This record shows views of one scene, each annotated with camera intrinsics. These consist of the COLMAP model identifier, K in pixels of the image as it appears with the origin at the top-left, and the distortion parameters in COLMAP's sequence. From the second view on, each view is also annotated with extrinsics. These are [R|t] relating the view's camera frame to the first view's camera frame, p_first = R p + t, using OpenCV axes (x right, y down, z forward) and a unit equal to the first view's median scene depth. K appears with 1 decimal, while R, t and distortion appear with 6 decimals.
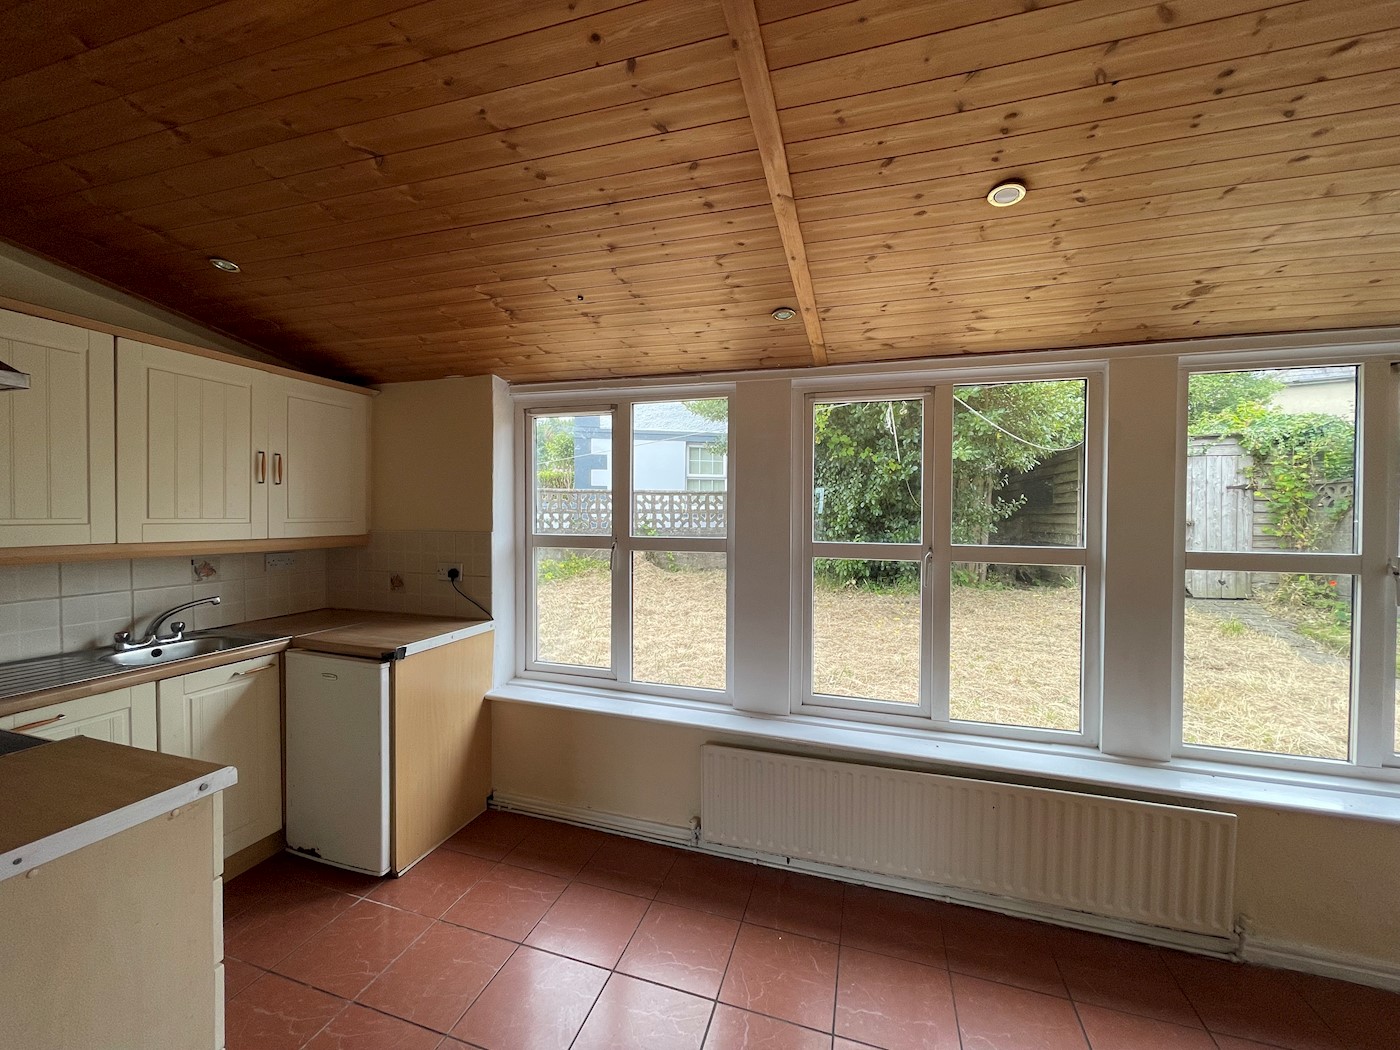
lens RADIAL K [[561.9, 0, 697.8], [0, 561.9, 525.9], [0, 0, 1]] dist [-0.001247, -0.000195]
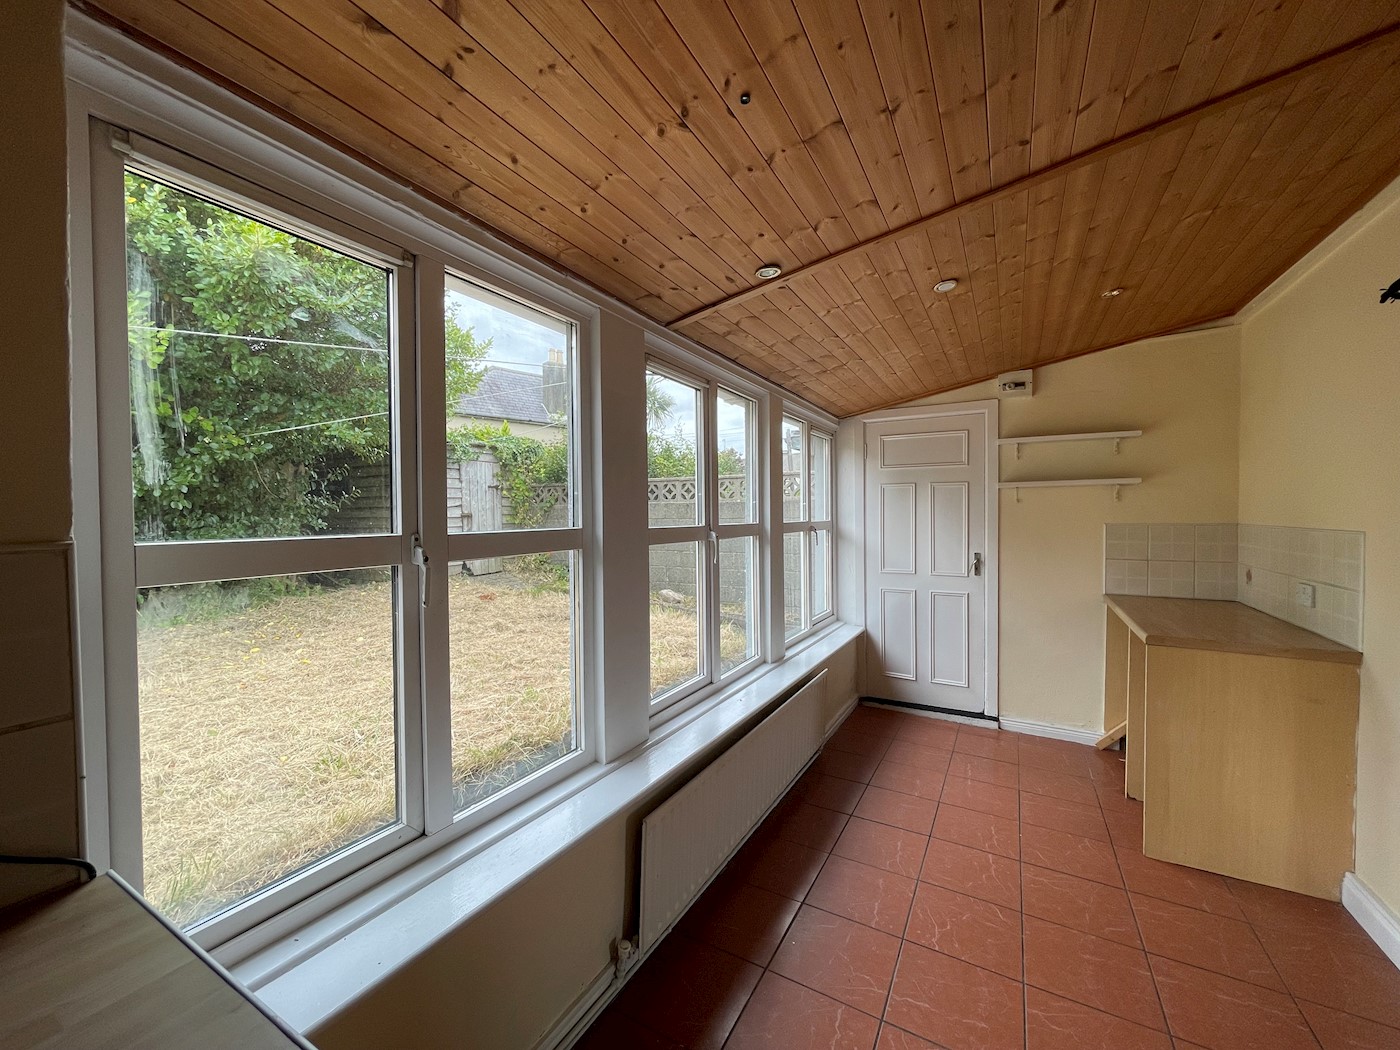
lens RADIAL K [[561.9, 0, 697.0], [0, 561.9, 522.6], [0, 0, 1]] dist [-0.001247, -0.000195]
pose [[0.216841, -0.024785, 0.975892, -0.616955], [0.028669, 0.999408, 0.019013, 0.006937], [-0.975786, 0.023855, 0.217423, 0.737871]]
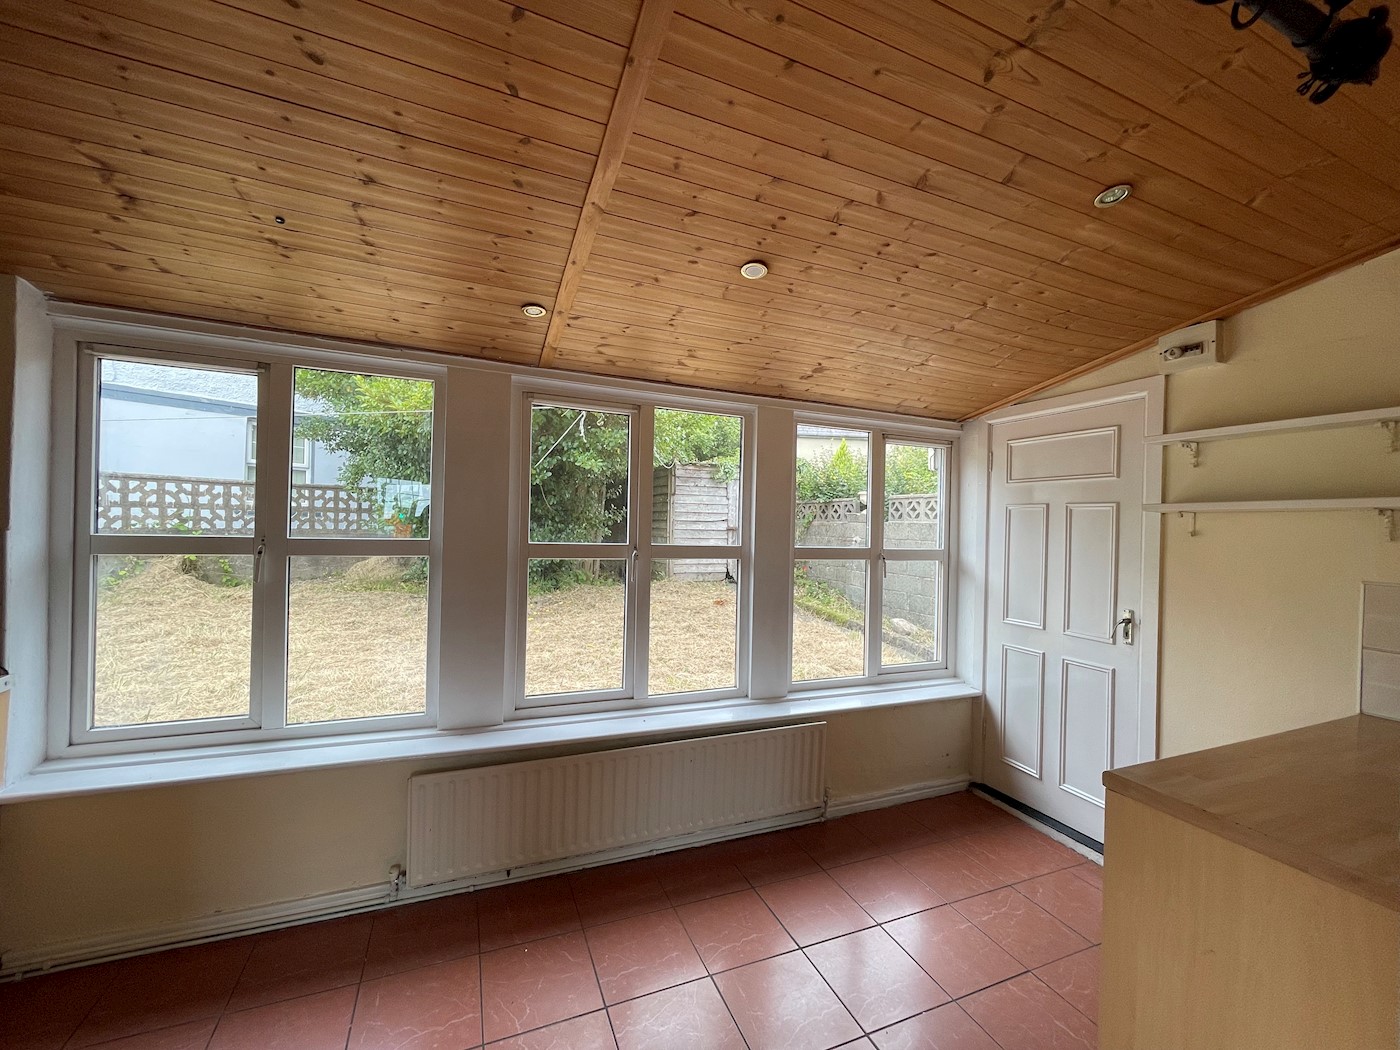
lens RADIAL K [[561.9, 0, 695.3], [0, 561.9, 525.8], [0, 0, 1]] dist [-0.001247, -0.000195]
pose [[0.766504, 0.012765, 0.642112, -0.205911], [-0.008755, 0.999917, -0.009427, 0.005432], [-0.642180, 0.001604, 0.766553, 0.052296]]
